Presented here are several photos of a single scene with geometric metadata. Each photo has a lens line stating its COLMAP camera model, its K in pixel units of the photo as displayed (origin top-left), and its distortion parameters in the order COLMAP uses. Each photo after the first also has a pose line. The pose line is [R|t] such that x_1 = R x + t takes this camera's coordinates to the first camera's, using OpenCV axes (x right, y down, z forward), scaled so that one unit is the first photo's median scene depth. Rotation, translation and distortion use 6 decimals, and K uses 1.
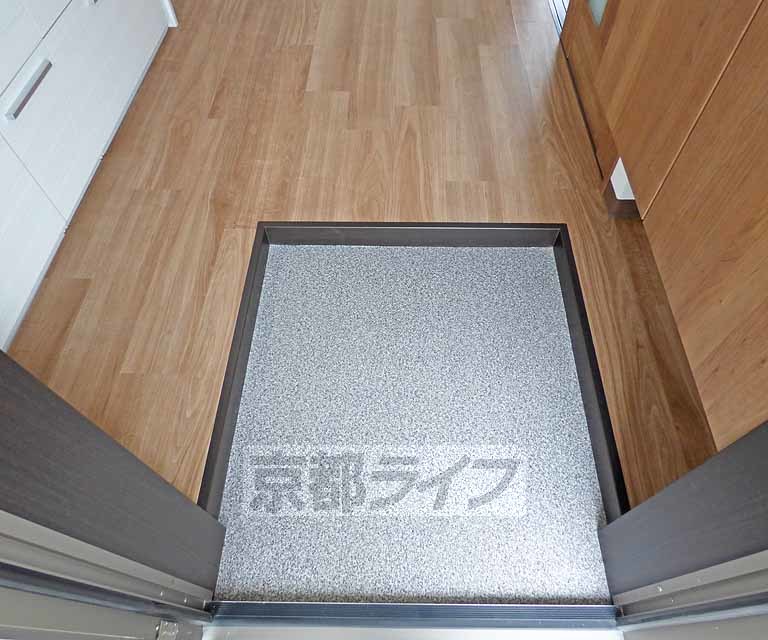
lens RADIAL K [[520.6, 0, 383.4], [0, 520.6, 326.0], [0, 0, 1]] dist [-0.007274, 0.000804]
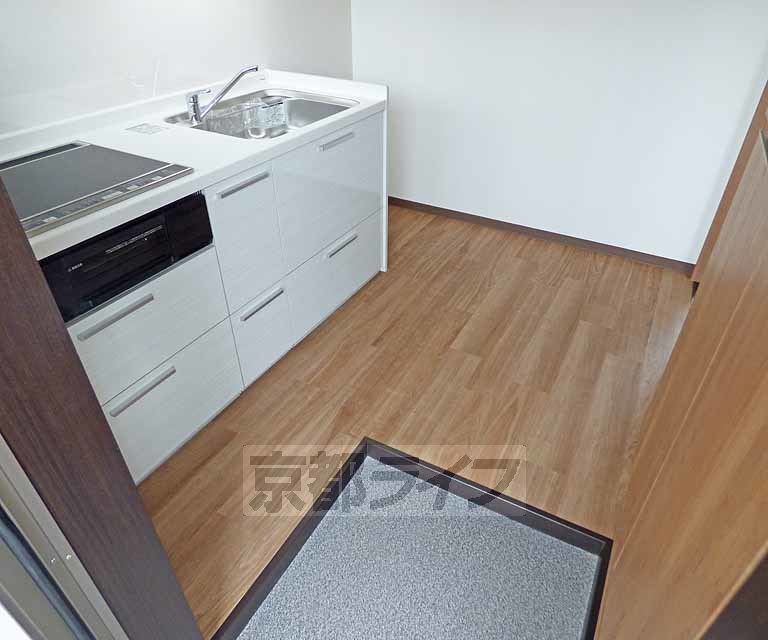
lens RADIAL K [[520.6, 0, 391.1], [0, 520.6, 322.9], [0, 0, 1]] dist [-0.007274, 0.000804]
pose [[0.895471, 0.279677, -0.346283, 0.157703], [-0.386491, 0.874449, -0.293195, -0.082369], [0.220807, 0.396383, 0.891137, -0.202387]]
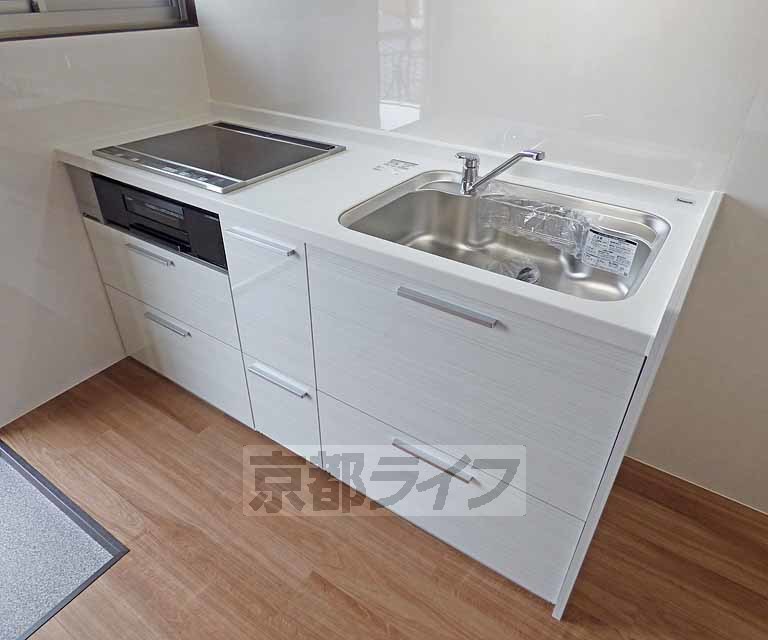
lens RADIAL K [[520.6, 0, 384.2], [0, 520.6, 319.7], [0, 0, 1]] dist [-0.007274, 0.000804]
pose [[-0.531530, 0.466169, -0.707222, 0.000203], [-0.714317, 0.202025, 0.670028, -1.152444], [0.455222, 0.861320, 0.225610, 0.536924]]
